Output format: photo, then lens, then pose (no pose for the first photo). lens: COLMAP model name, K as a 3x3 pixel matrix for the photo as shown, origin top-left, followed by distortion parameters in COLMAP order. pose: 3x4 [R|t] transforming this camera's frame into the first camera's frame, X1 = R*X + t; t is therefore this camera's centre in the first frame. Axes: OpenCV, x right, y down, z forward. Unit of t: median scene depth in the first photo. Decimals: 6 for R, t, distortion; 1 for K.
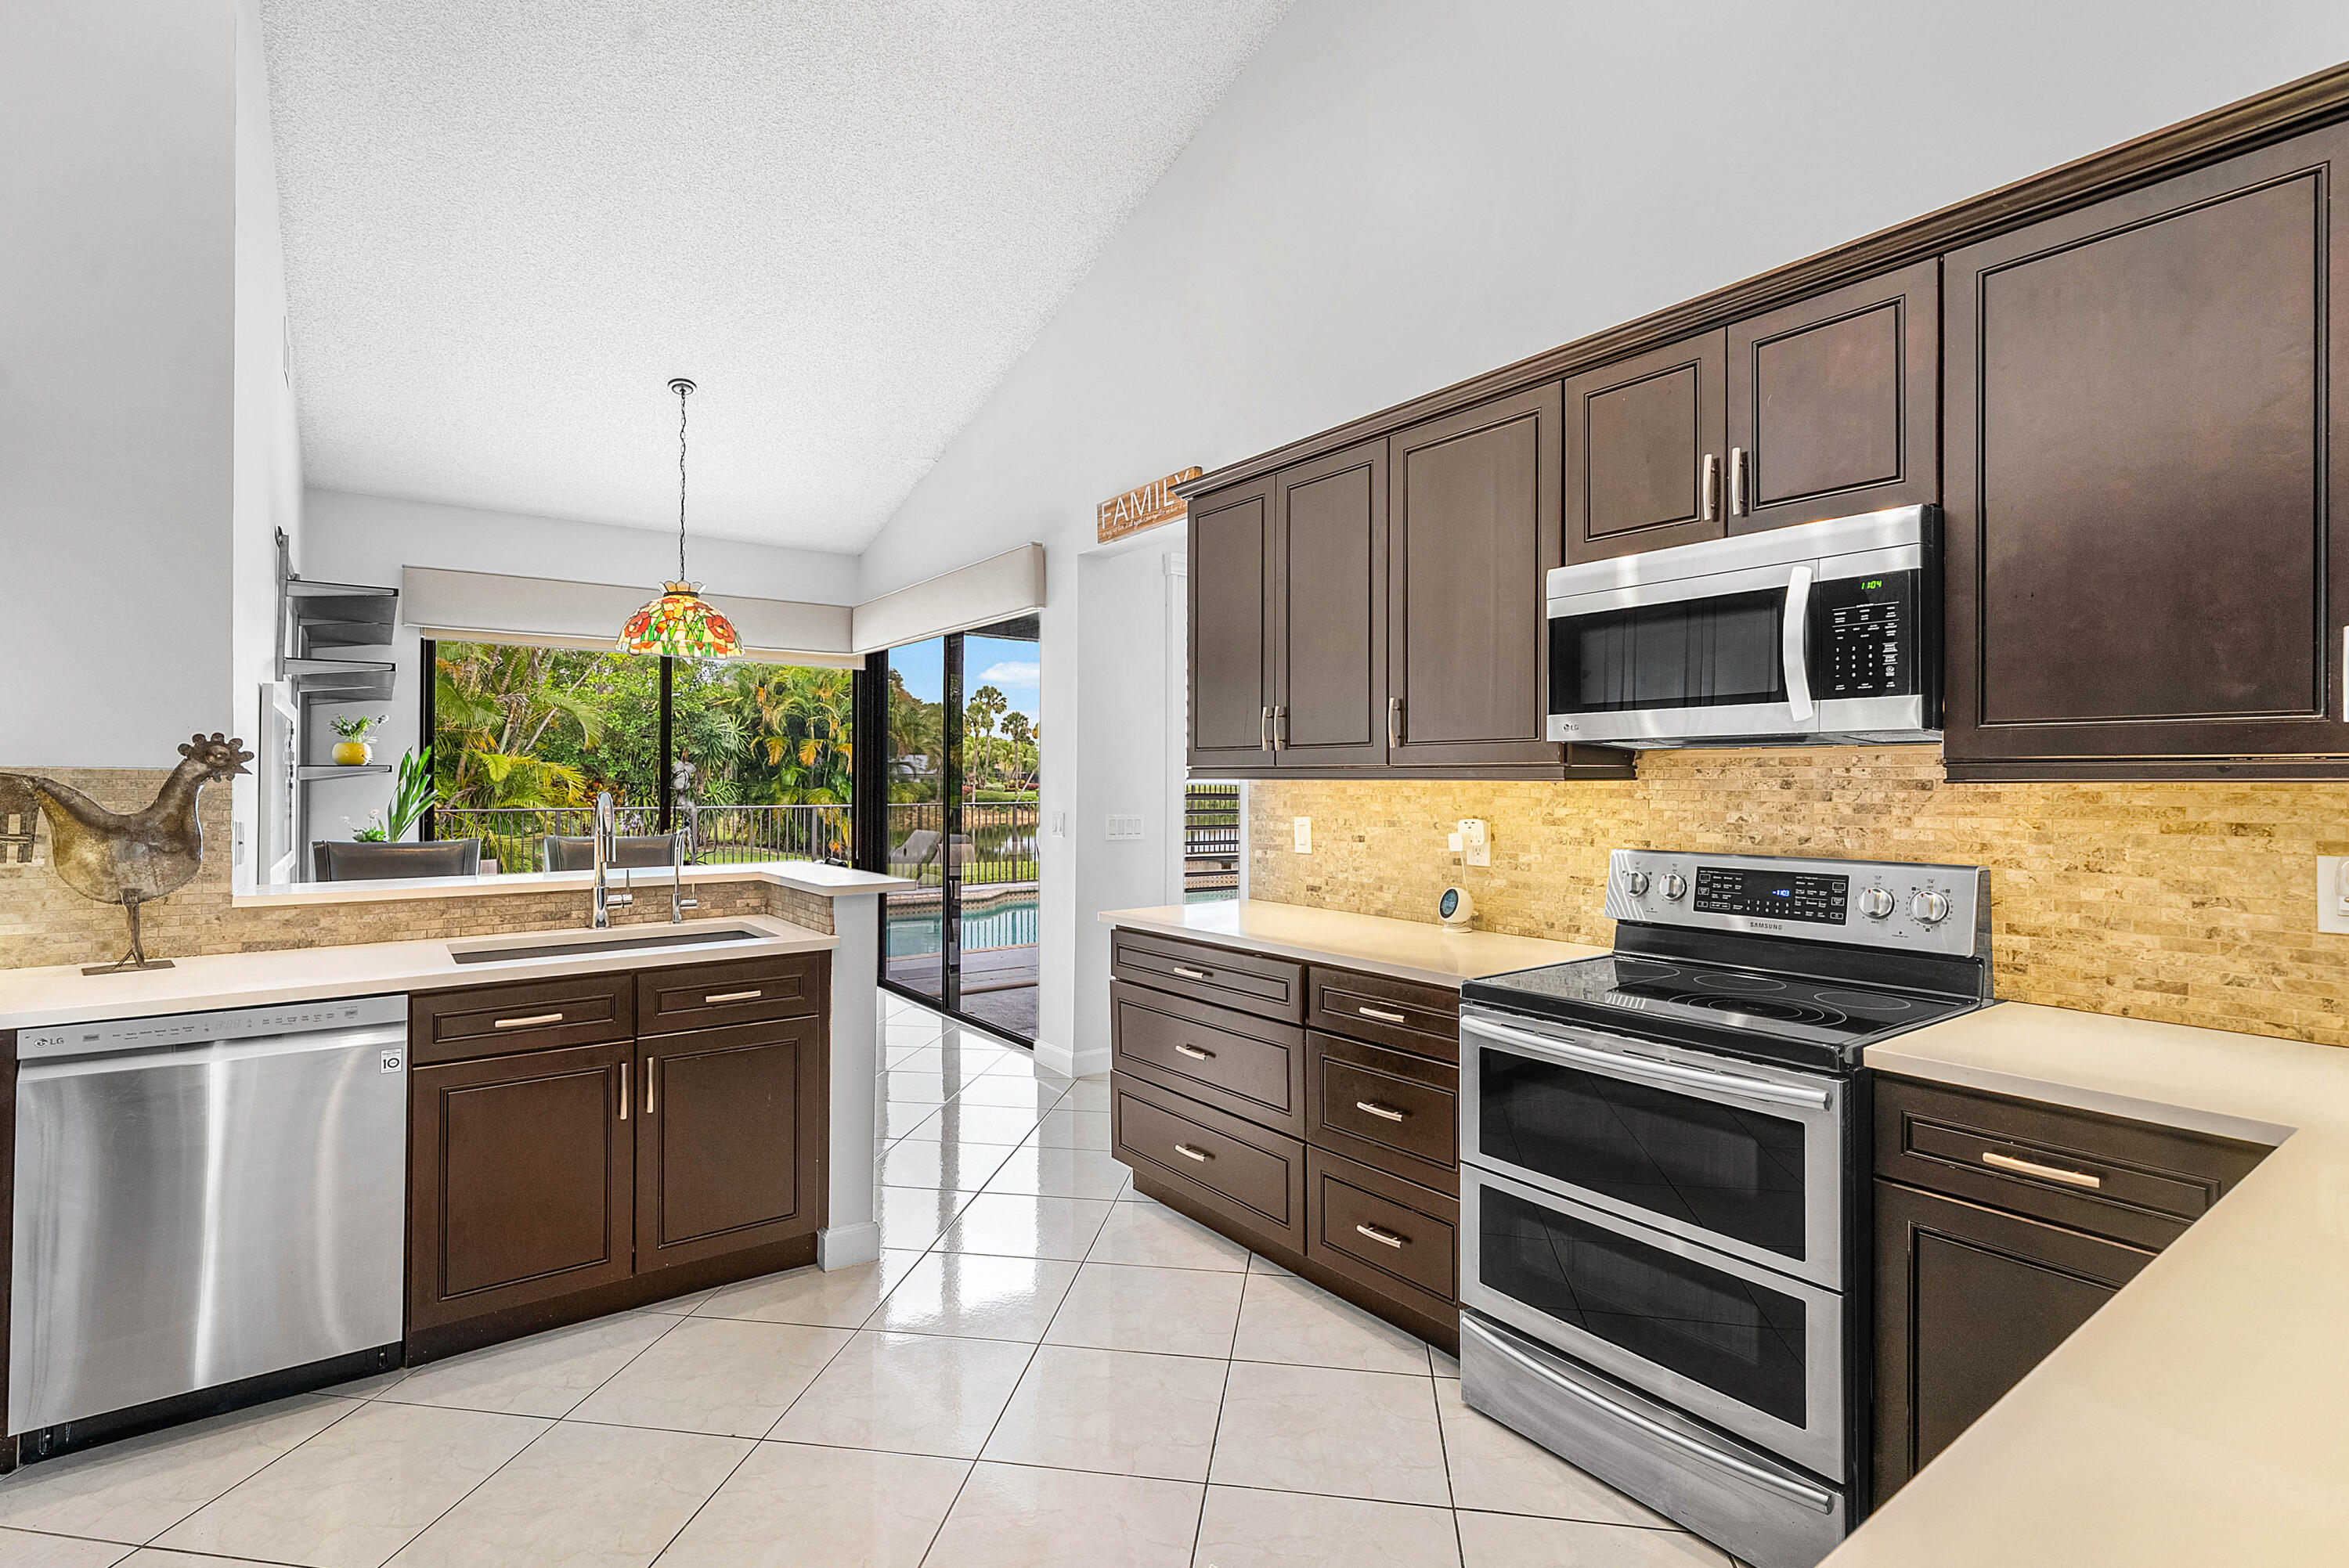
lens RADIAL K [[1097.4, 0, 1160.3], [0, 1097.4, 778.0], [0, 0, 1]] dist [0.000754, -0.001140]
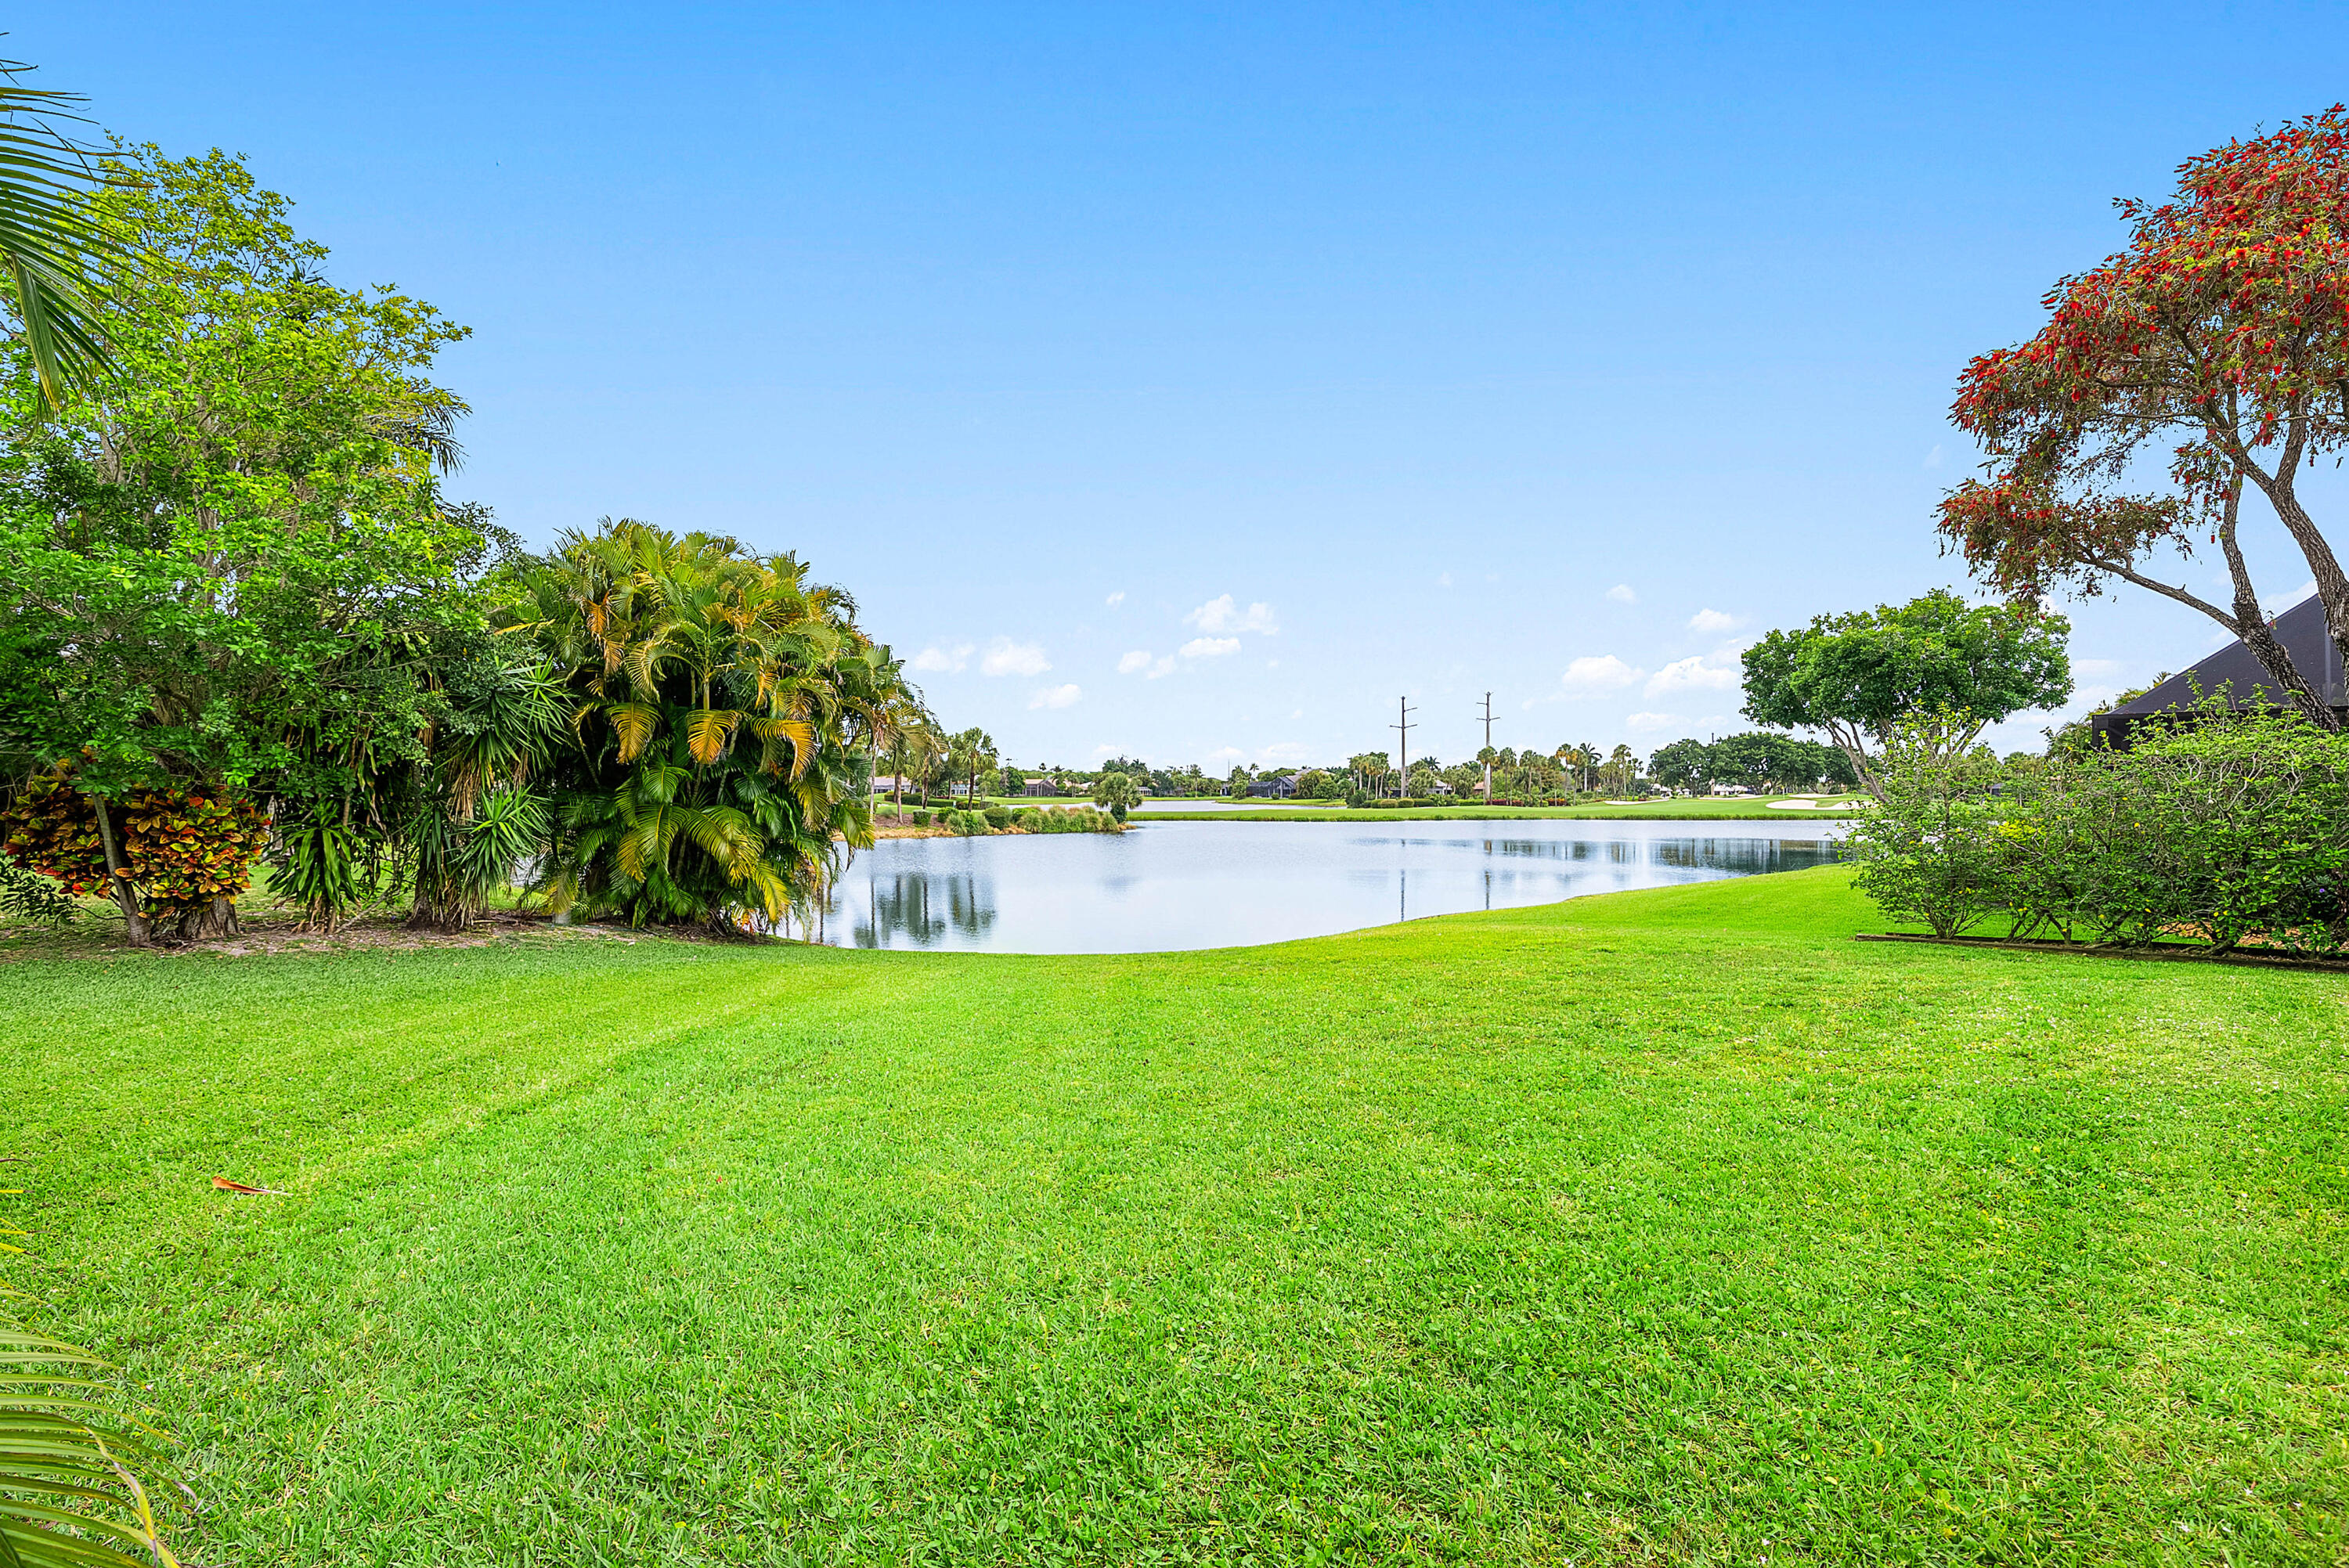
lens RADIAL K [[1097.4, 0, 1182.4], [0, 1097.4, 793.5], [0, 0, 1]] dist [0.000754, -0.001140]
pose [[0.968508, 0.004480, 0.248944, -1.314638], [-0.006392, 0.999956, 0.006875, -0.011333], [-0.248902, -0.008250, 0.968493, 2.599318]]
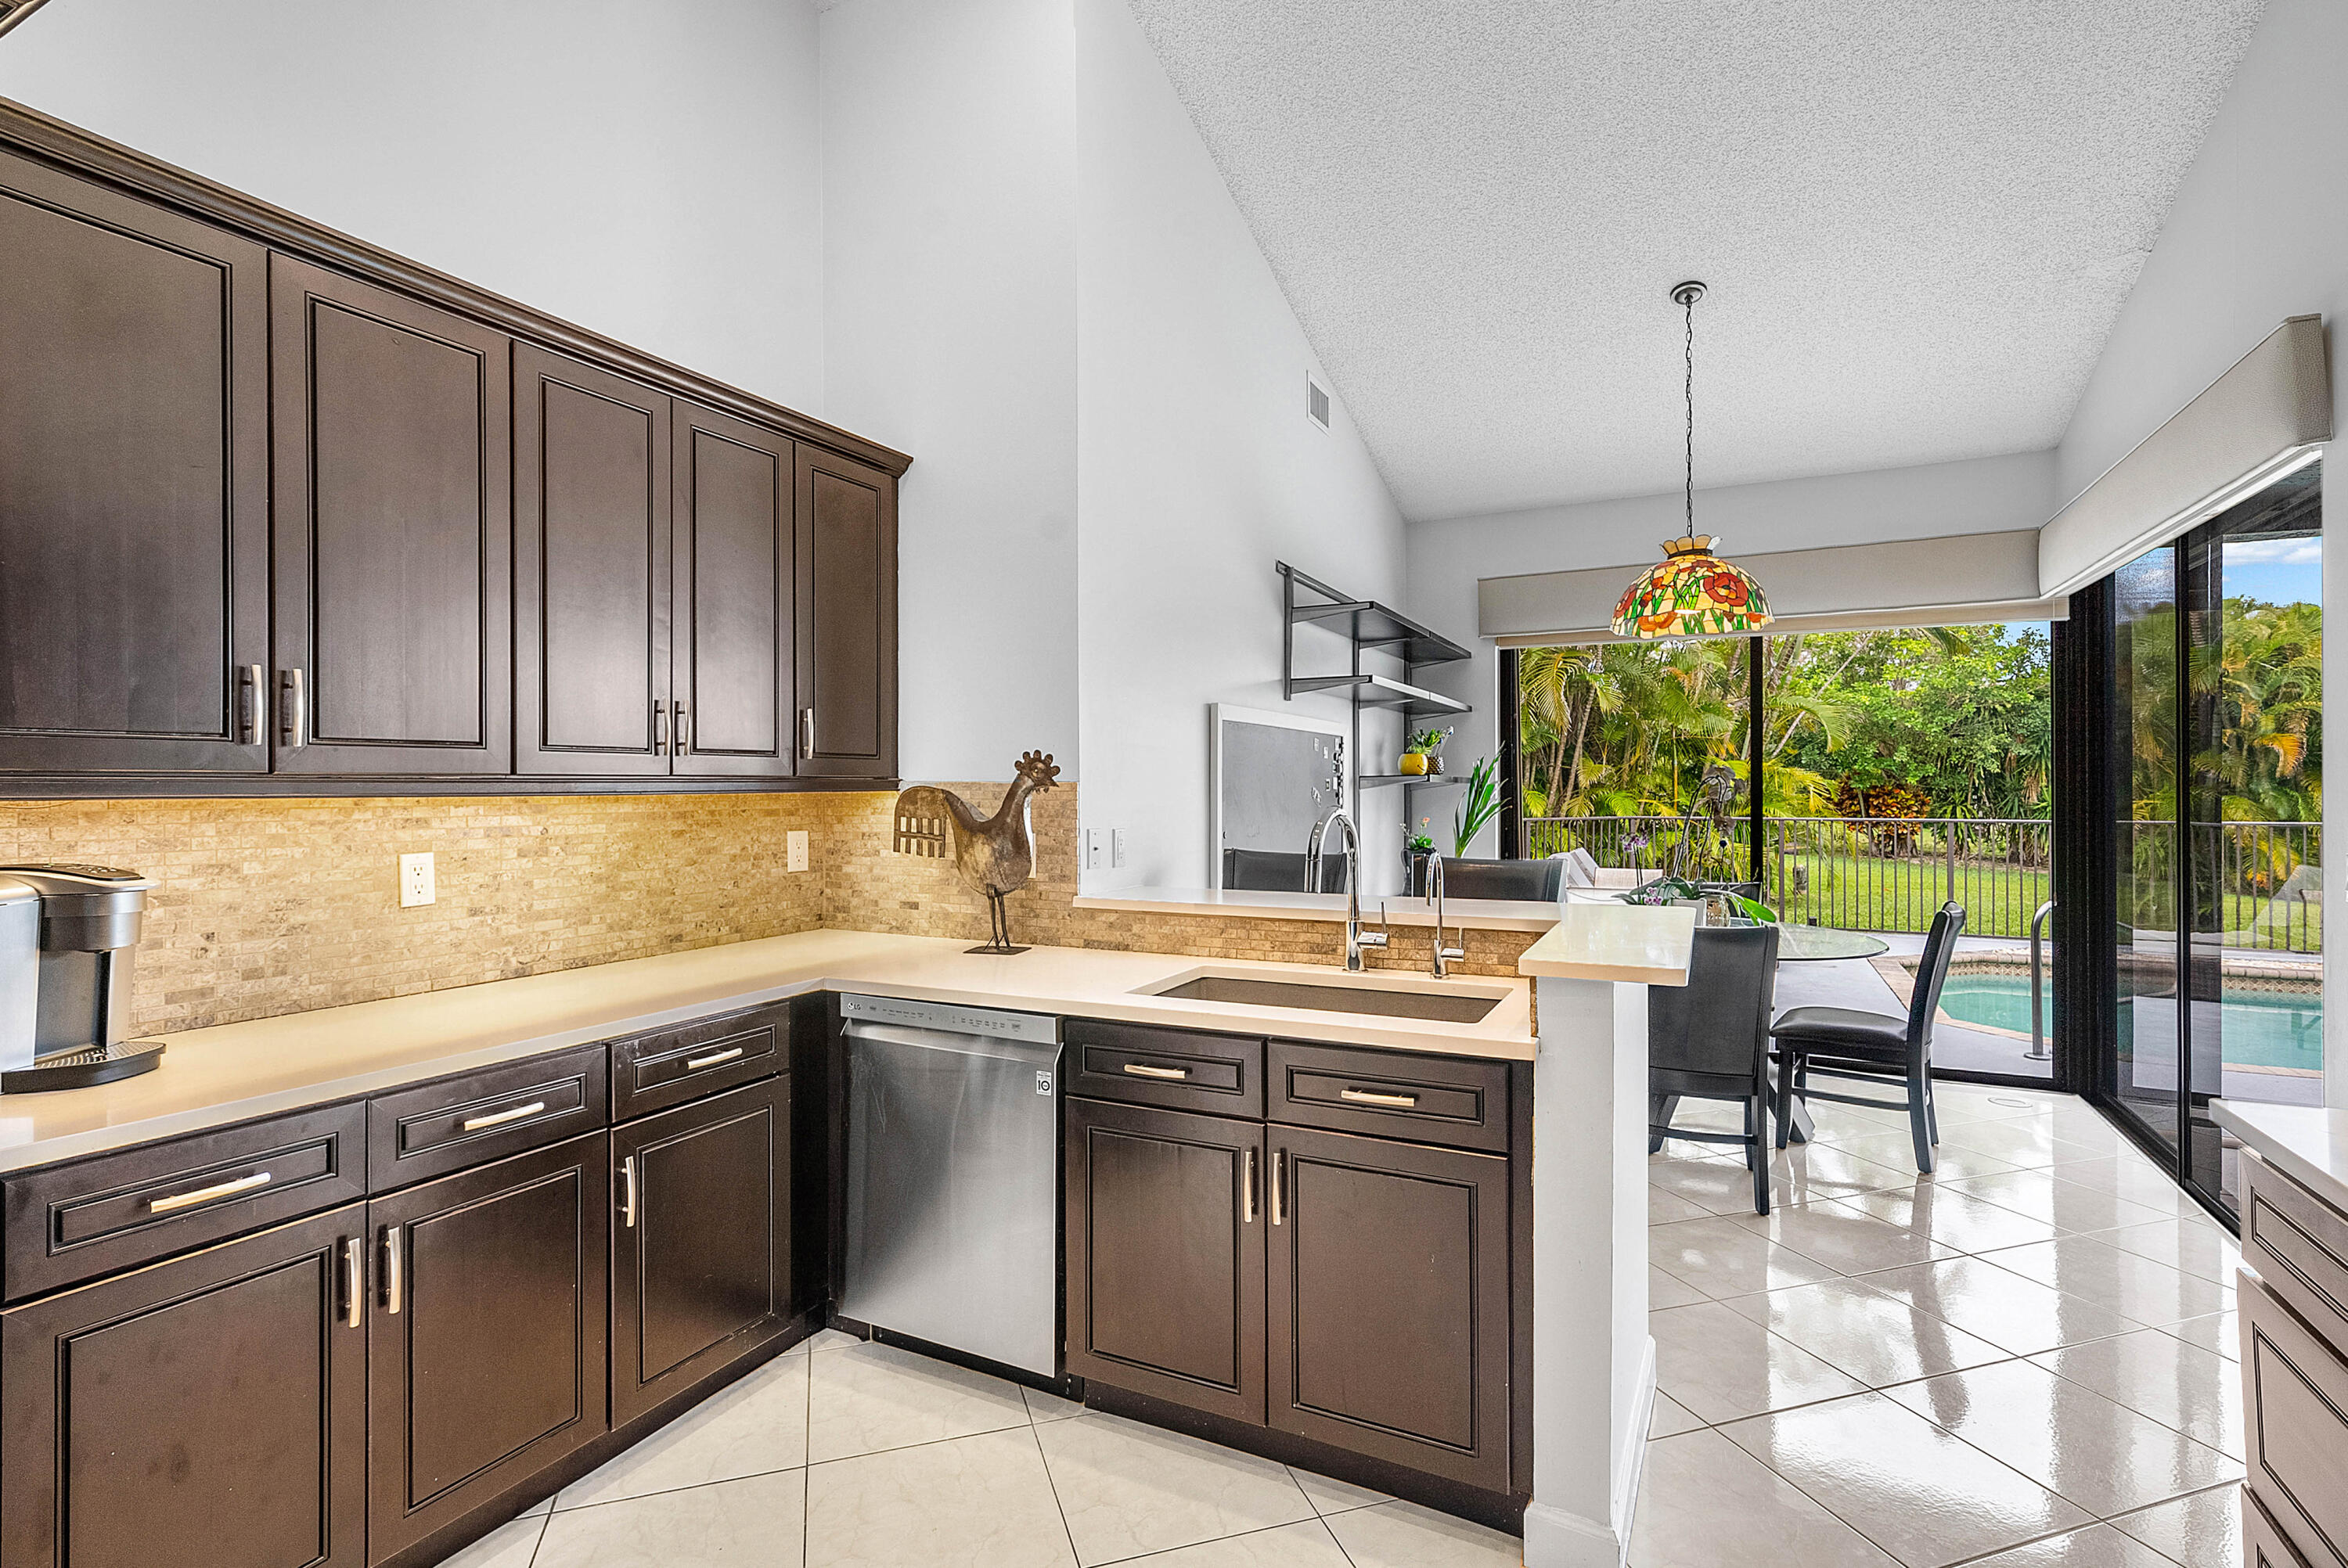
lens RADIAL K [[1096.9, 0, 1168.2], [0, 1096.9, 780.8], [0, 0, 1]] dist [0.000754, -0.001140]
pose [[0.451001, -0.008527, -0.892483, 0.101483], [0.005675, 0.999962, -0.006686, -0.000783], [0.892505, -0.002050, 0.451032, 0.311401]]
